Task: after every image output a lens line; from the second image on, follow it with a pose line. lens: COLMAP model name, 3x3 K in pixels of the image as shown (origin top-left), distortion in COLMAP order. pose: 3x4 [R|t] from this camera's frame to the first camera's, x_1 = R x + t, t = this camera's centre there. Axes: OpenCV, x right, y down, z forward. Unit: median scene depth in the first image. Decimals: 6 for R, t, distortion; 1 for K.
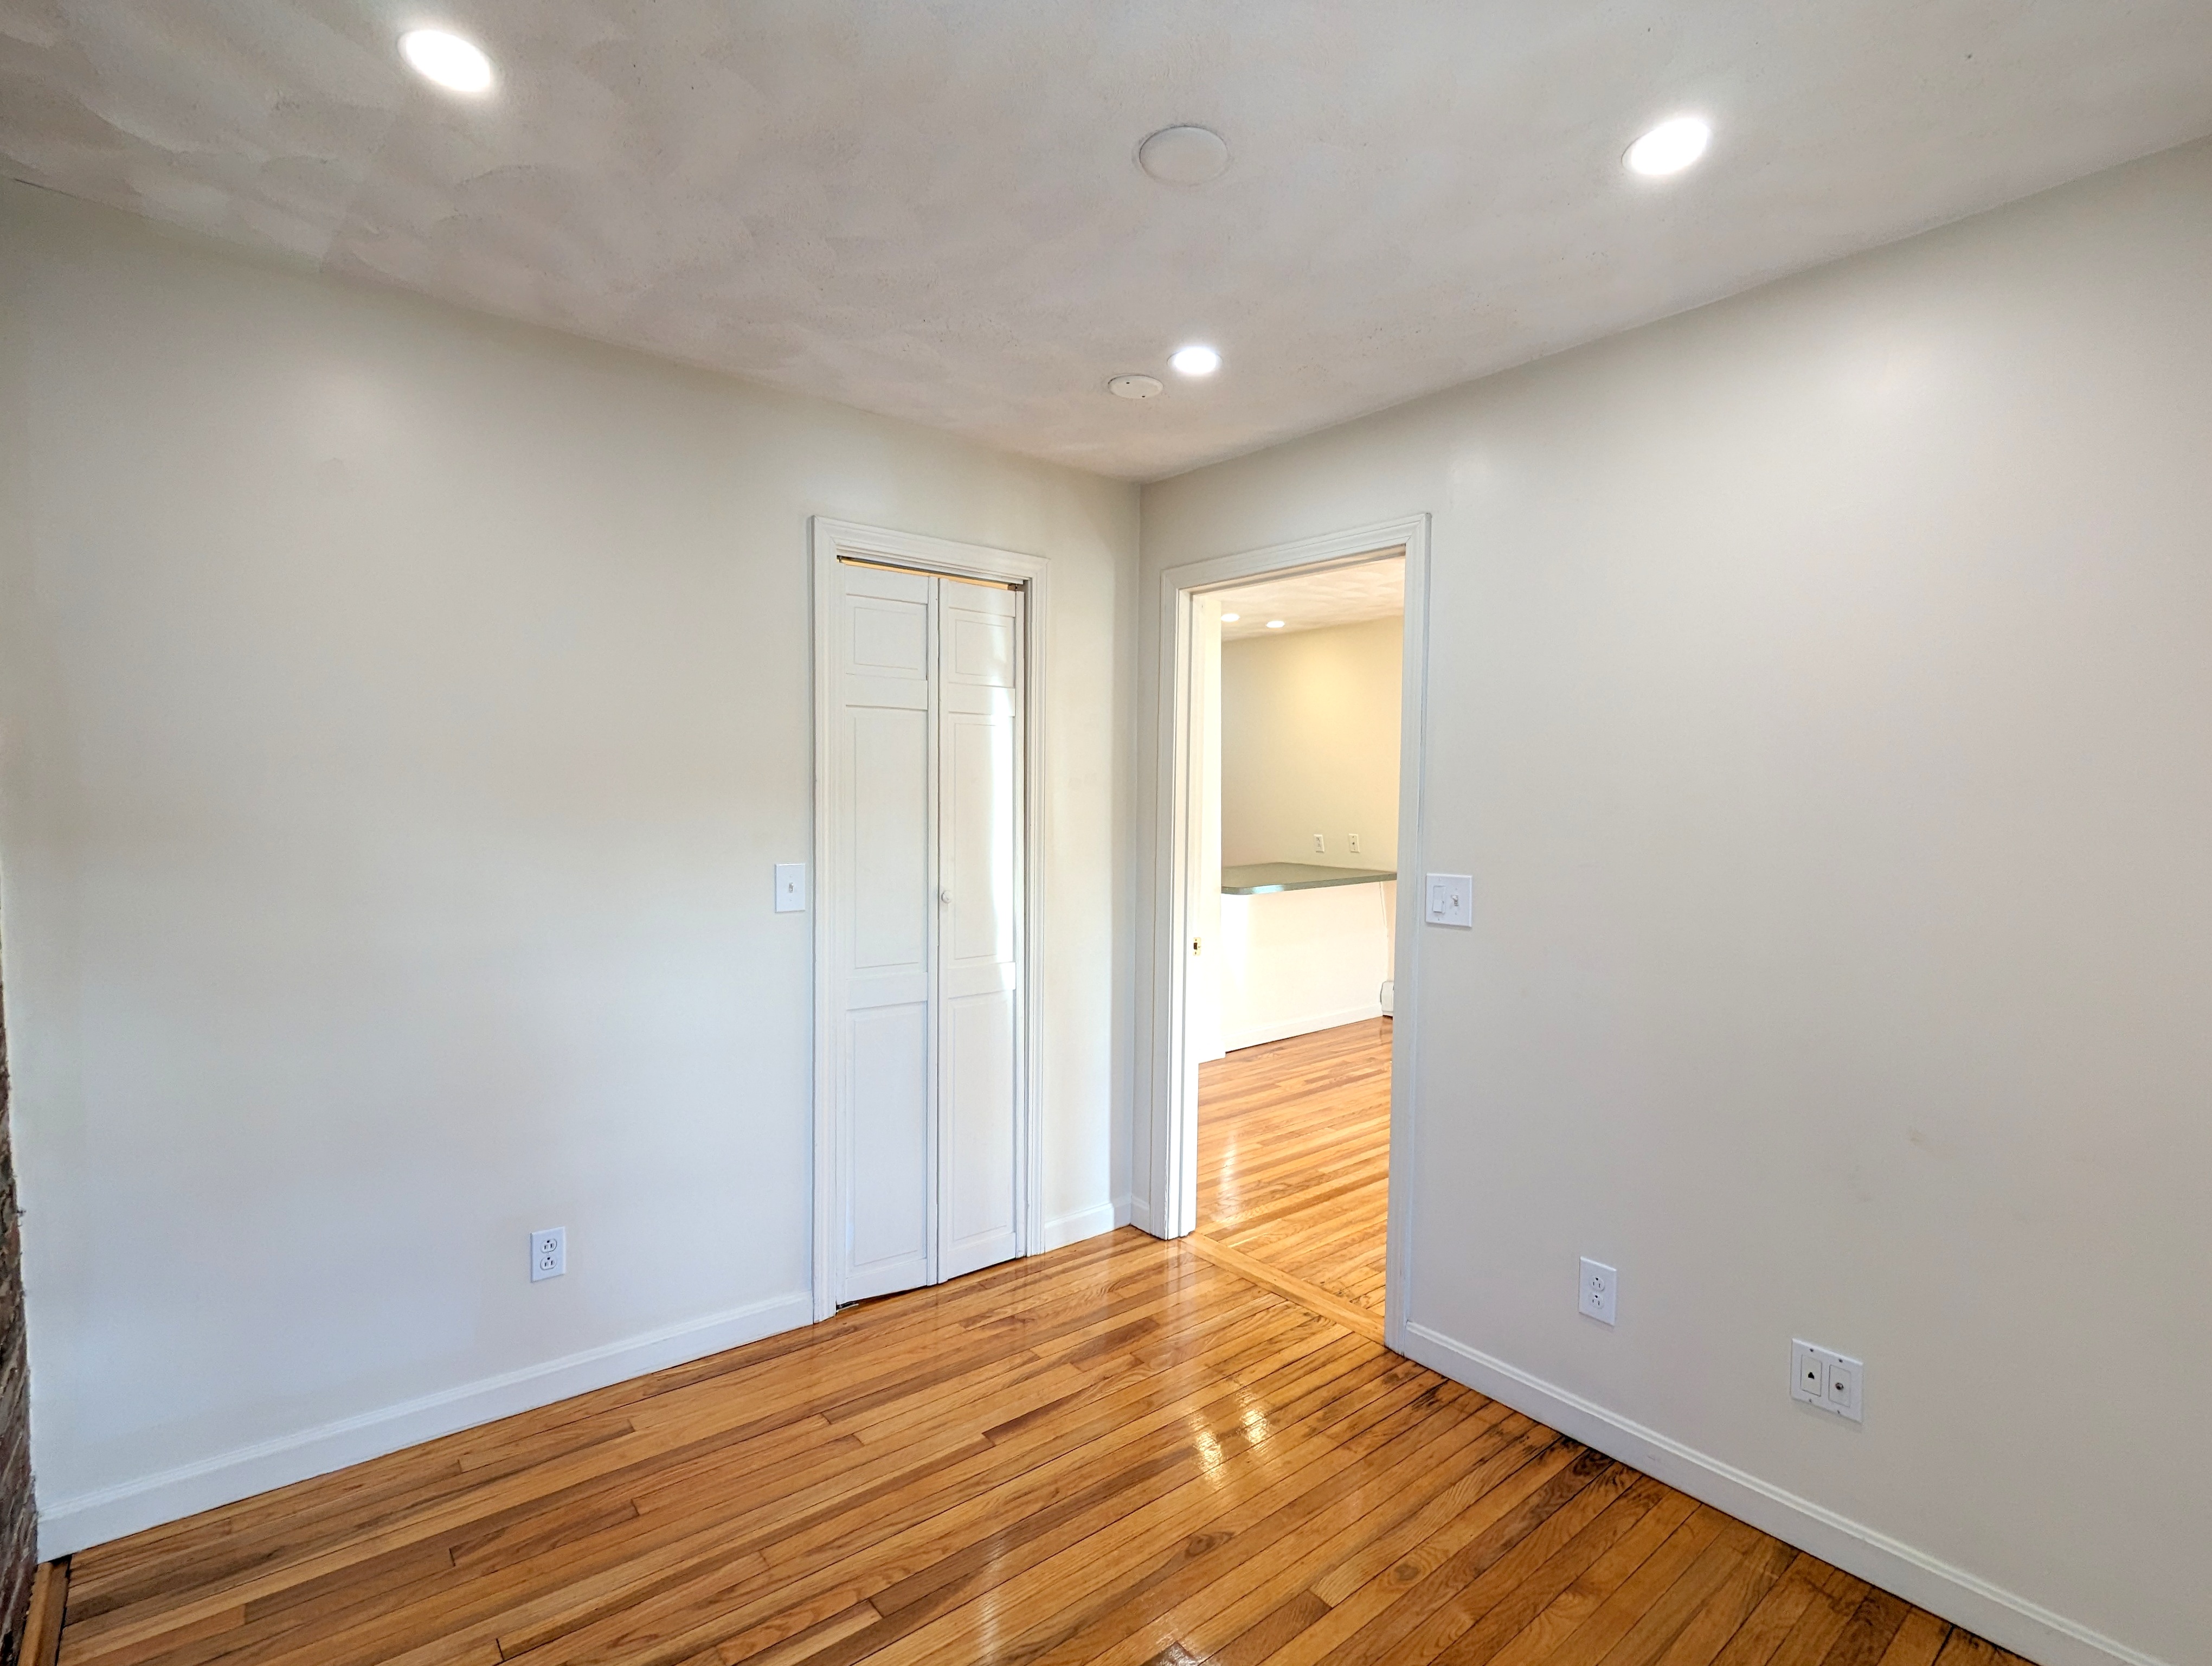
lens RADIAL K [[1056.3, 0, 1106.0], [0, 1056.3, 833.0], [0, 0, 1]] dist [-0.000729, 0.000870]
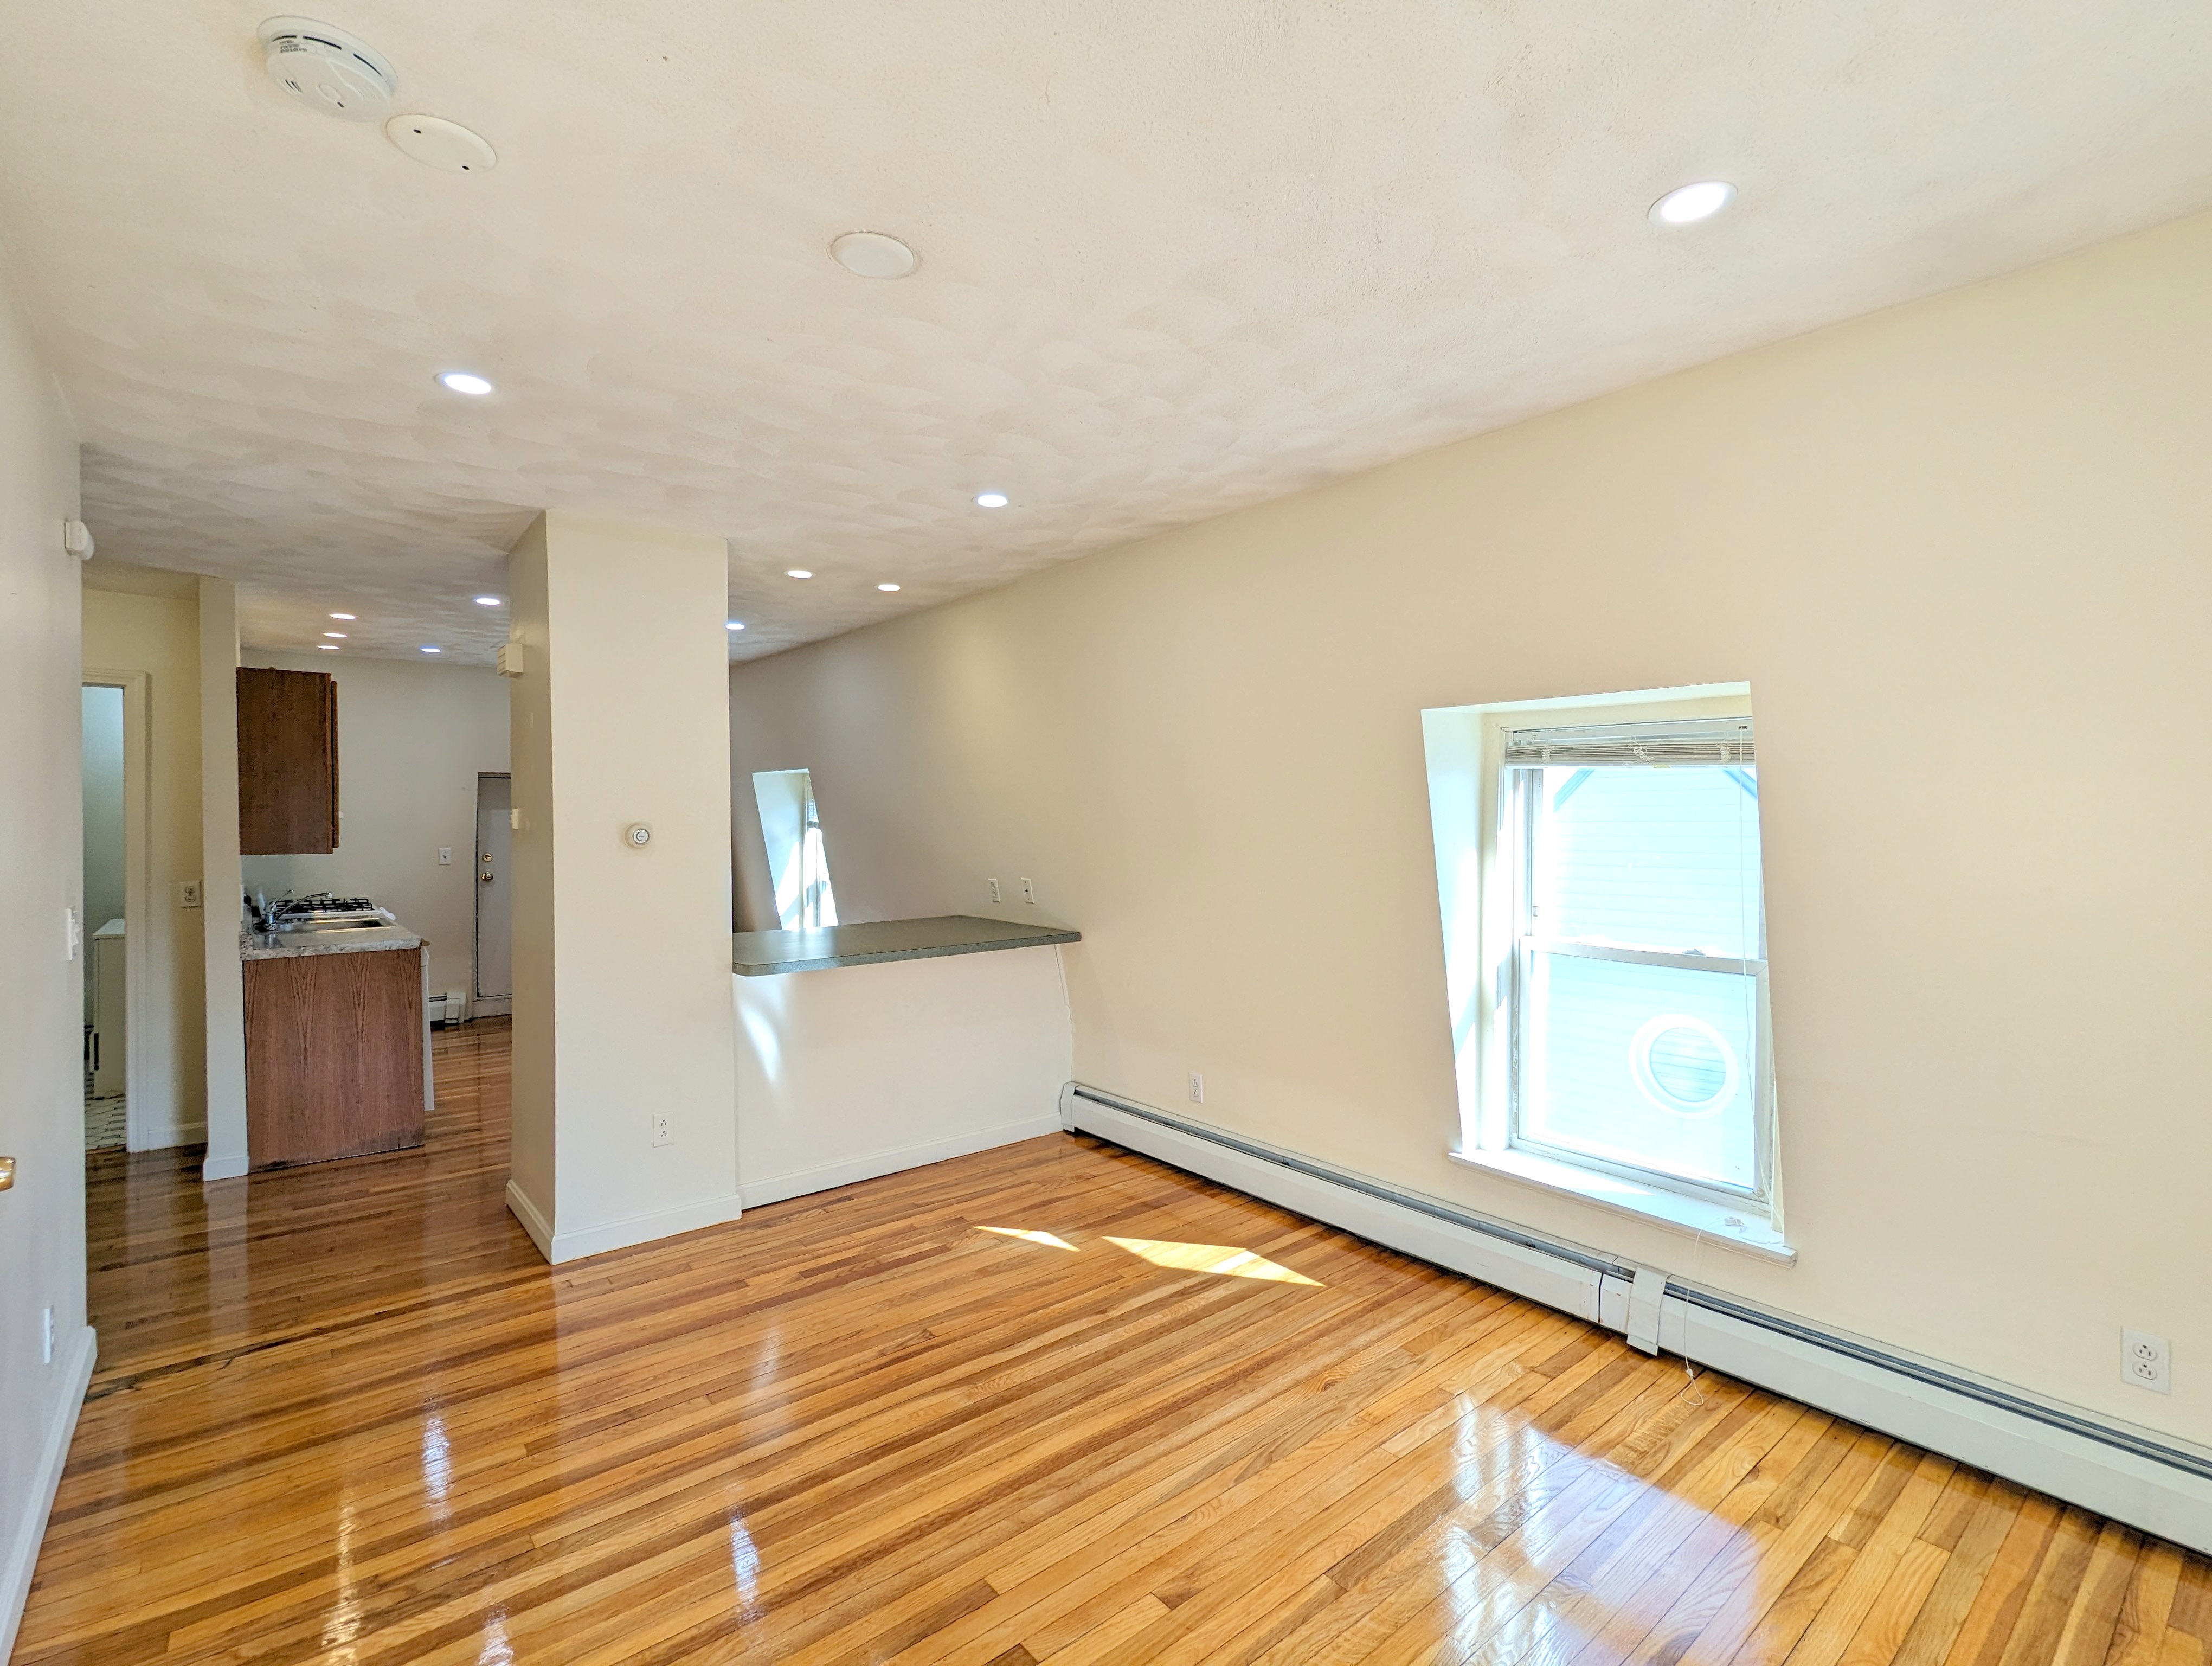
lens RADIAL K [[1048.3, 0, 1103.4], [0, 1048.3, 828.1], [0, 0, 1]] dist [0.001528, 0.000634]
pose [[0.999964, -0.008416, -0.000895, 0.453581], [0.008374, 0.999174, -0.039766, -0.006225], [0.001229, 0.039757, 0.999209, 0.438896]]
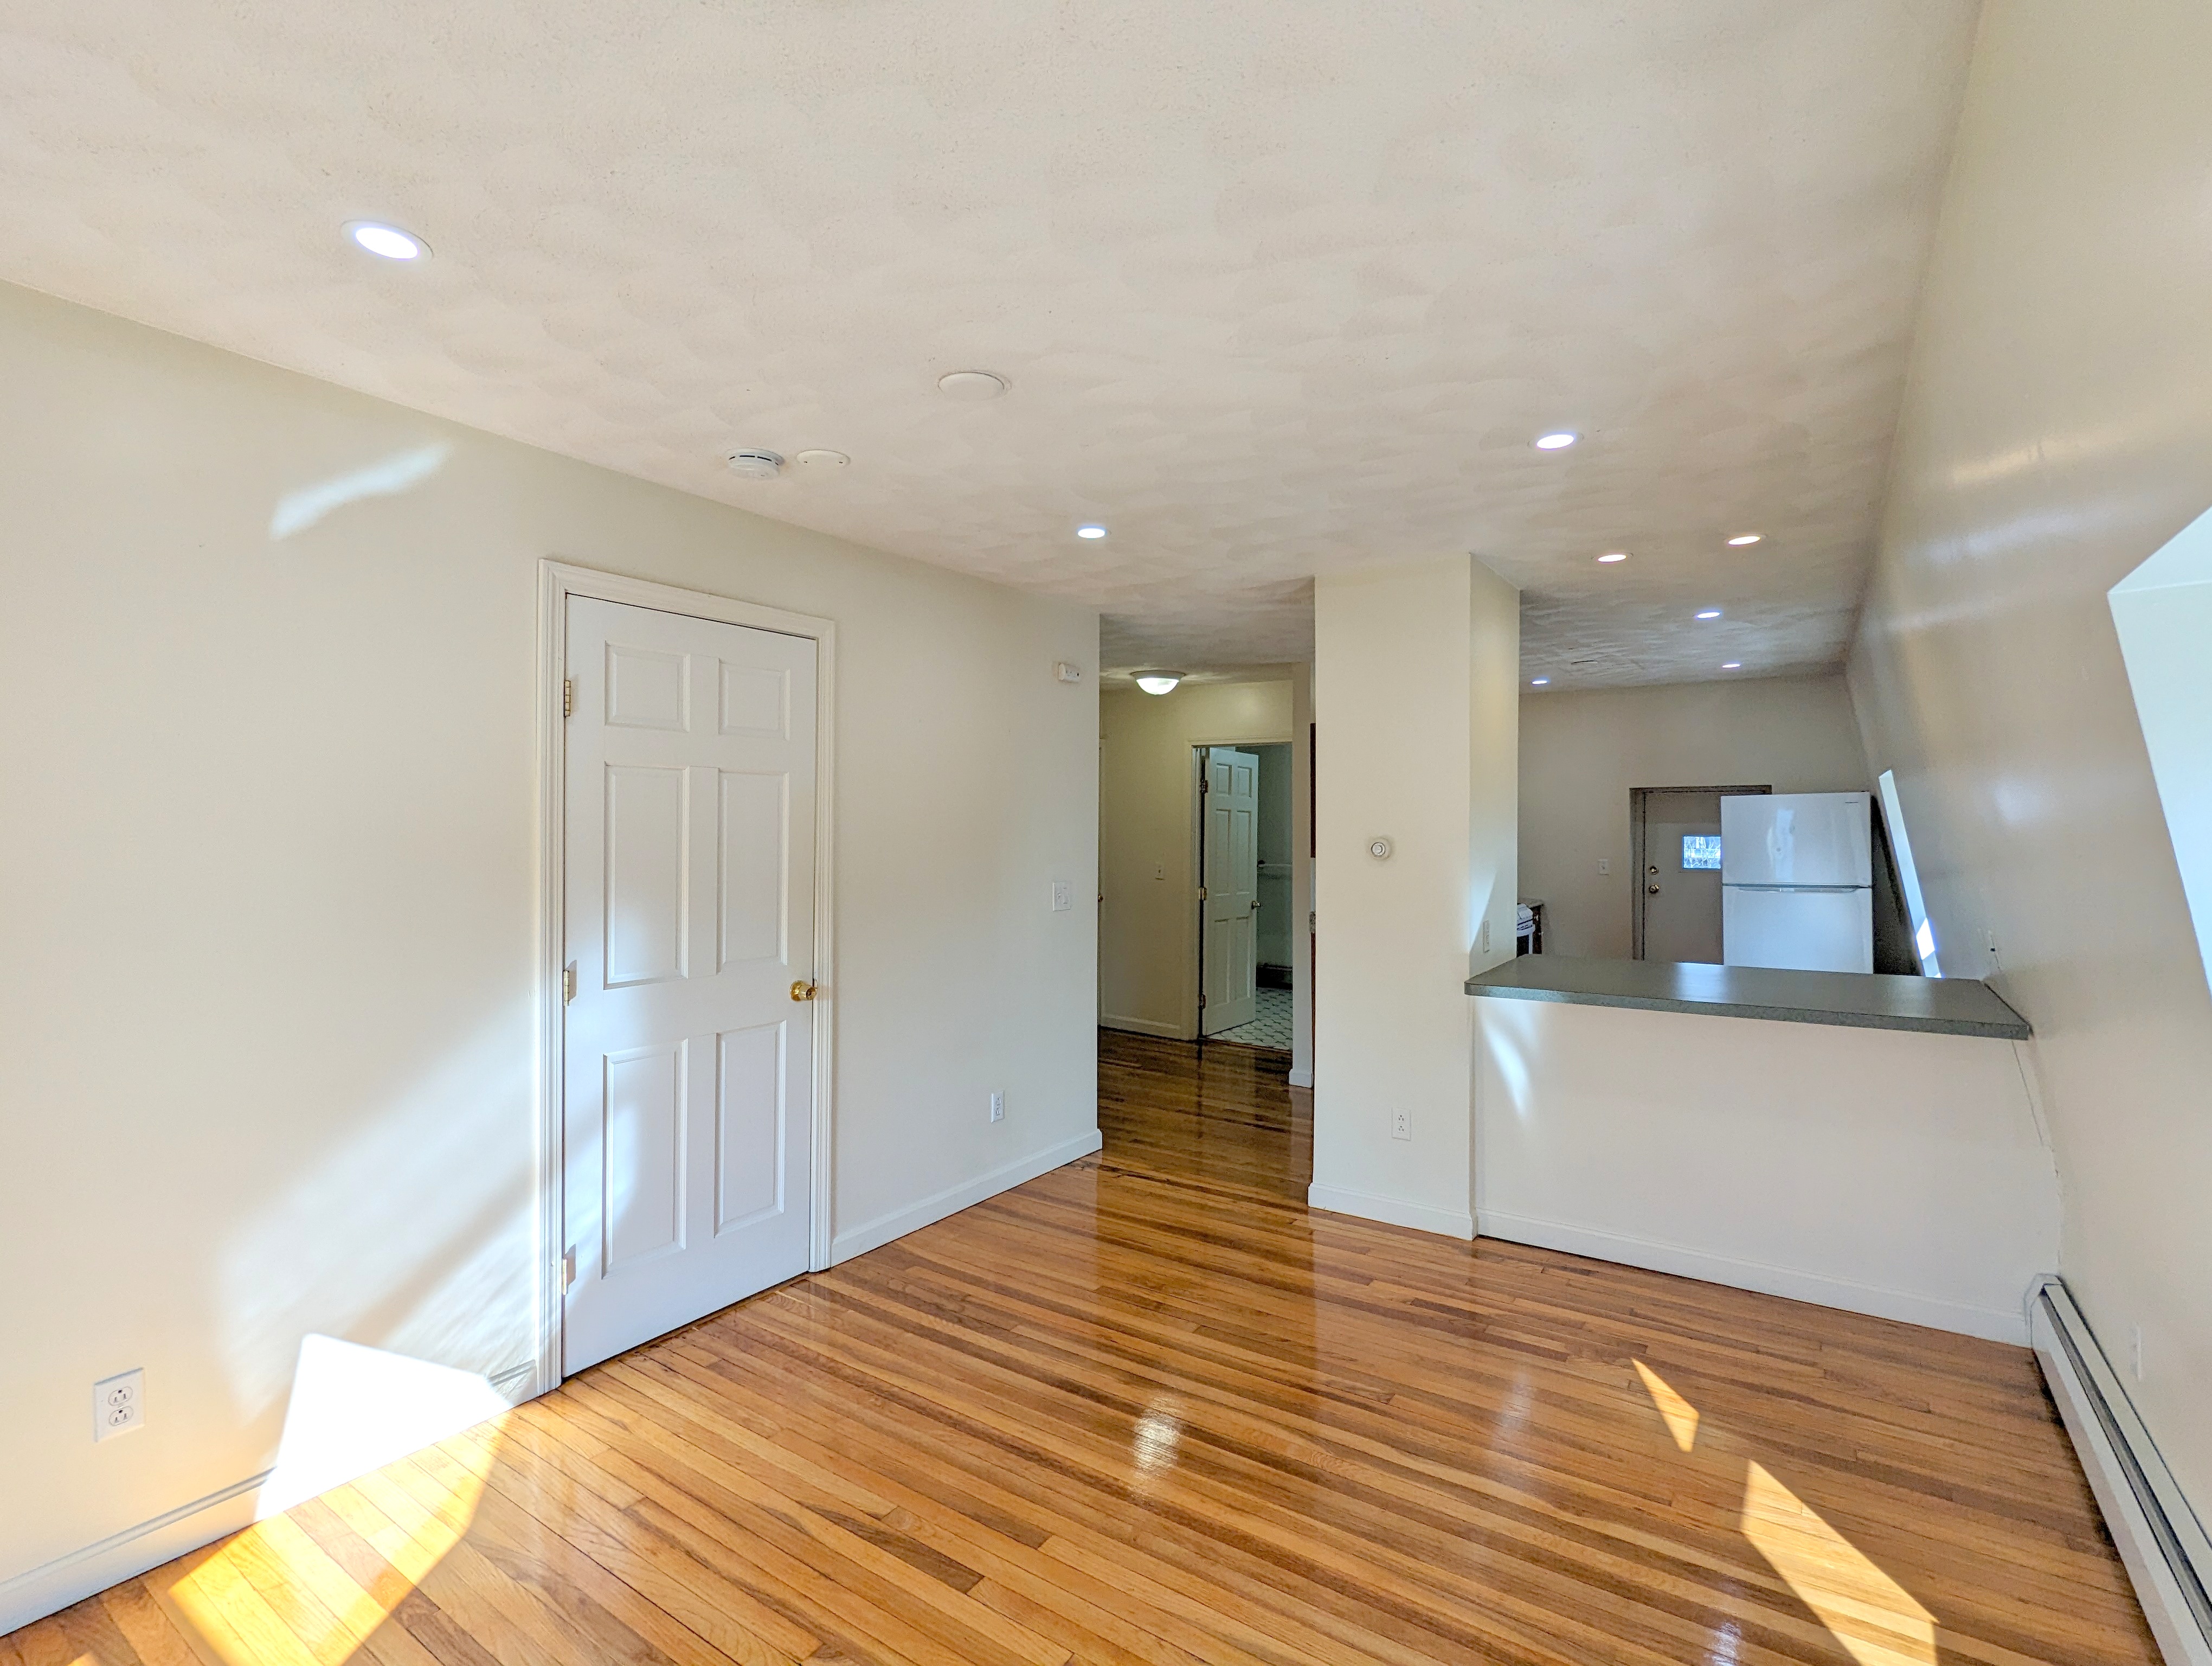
lens RADIAL K [[1048.3, 0, 1103.4], [0, 1048.3, 828.1], [0, 0, 1]] dist [0.001528, 0.000634]
pose [[0.282827, -0.008773, -0.959131, 0.884587], [-0.046194, 0.998673, -0.022756, -0.022058], [0.958058, 0.050742, 0.282046, 0.774450]]
